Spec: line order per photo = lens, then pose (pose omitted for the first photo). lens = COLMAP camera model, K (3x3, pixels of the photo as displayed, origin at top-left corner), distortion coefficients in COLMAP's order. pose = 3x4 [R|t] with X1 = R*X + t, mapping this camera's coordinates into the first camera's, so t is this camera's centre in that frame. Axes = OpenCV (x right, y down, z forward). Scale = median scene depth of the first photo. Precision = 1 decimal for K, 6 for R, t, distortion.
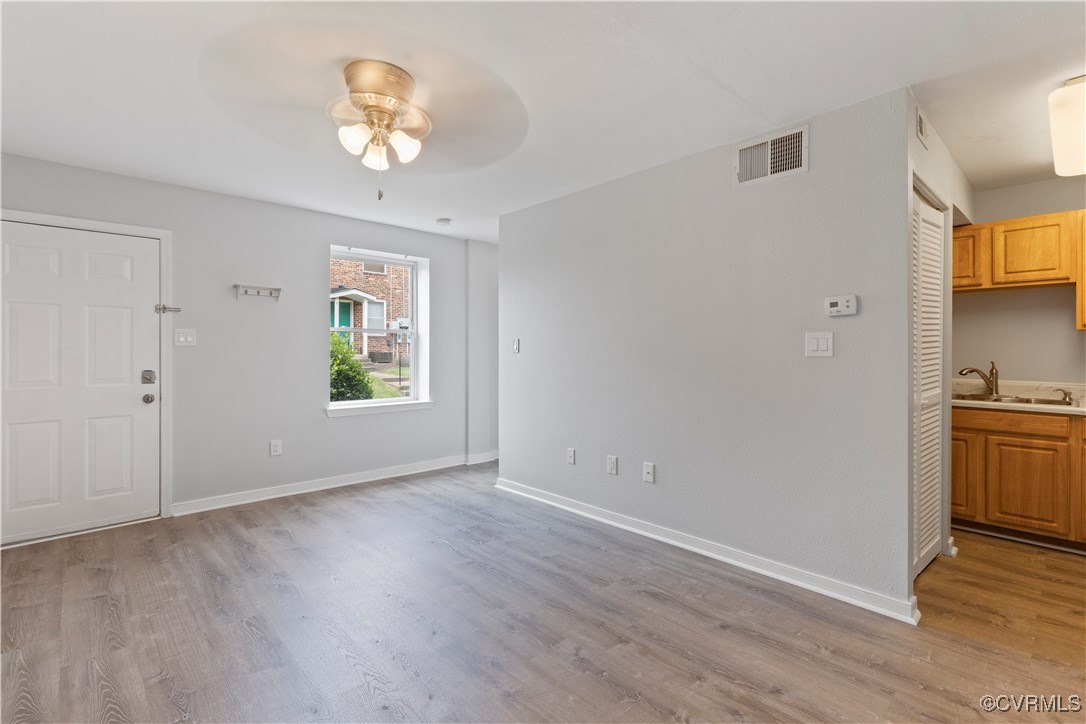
lens RADIAL K [[492.2, 0, 544.4], [0, 492.2, 352.2], [0, 0, 1]] dist [0.000547, 0.000112]
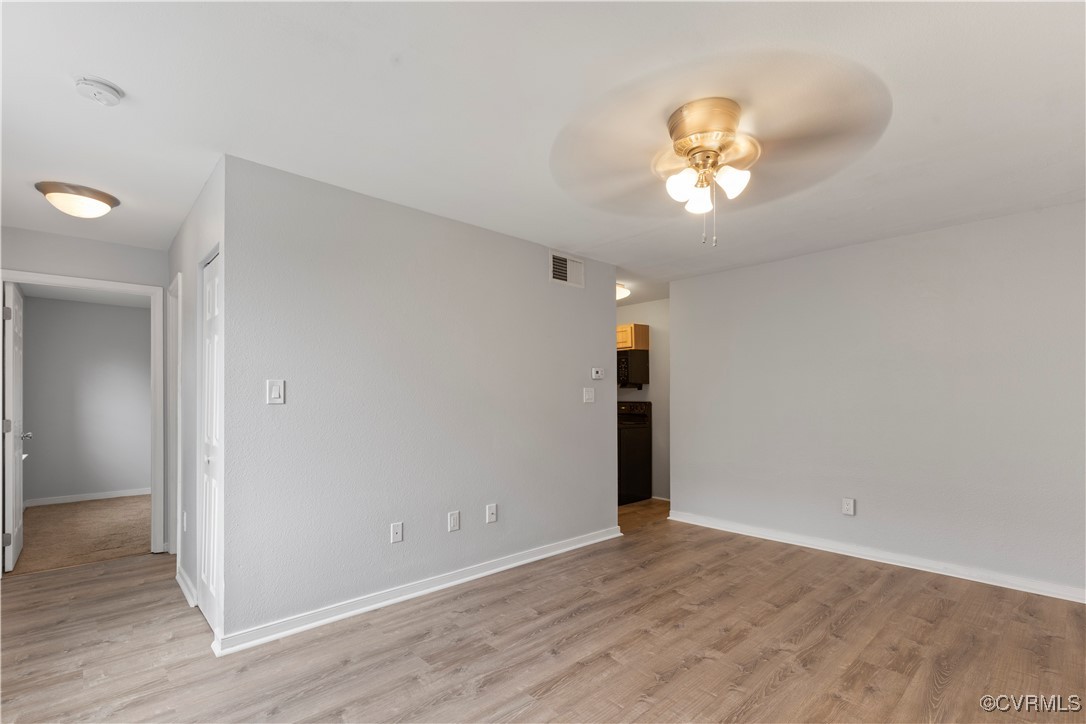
lens RADIAL K [[501.9, 0, 546.6], [0, 501.9, 395.6], [0, 0, 1]] dist [0.014580, 0.000167]
pose [[0.013481, -0.000063, 0.999909, -0.886851], [0.004937, 0.999988, -0.000003, -0.012182], [-0.999897, 0.004936, 0.013482, 0.868980]]
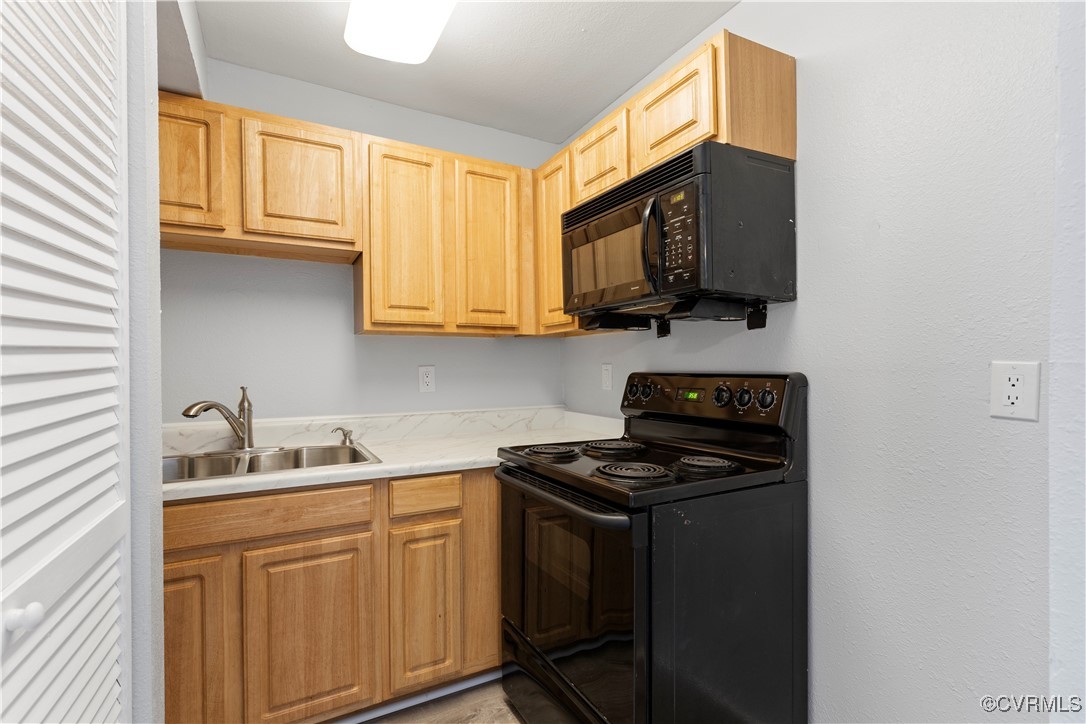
lens RADIAL K [[498.2, 0, 544.5], [0, 498.2, 368.6], [0, 0, 1]] dist [0.004890, 0.000293]
pose [[0.241724, -0.007495, 0.970316, 0.523096], [0.012519, 0.999911, 0.004605, 0.001941], [-0.970264, 0.011034, 0.241796, 0.620178]]
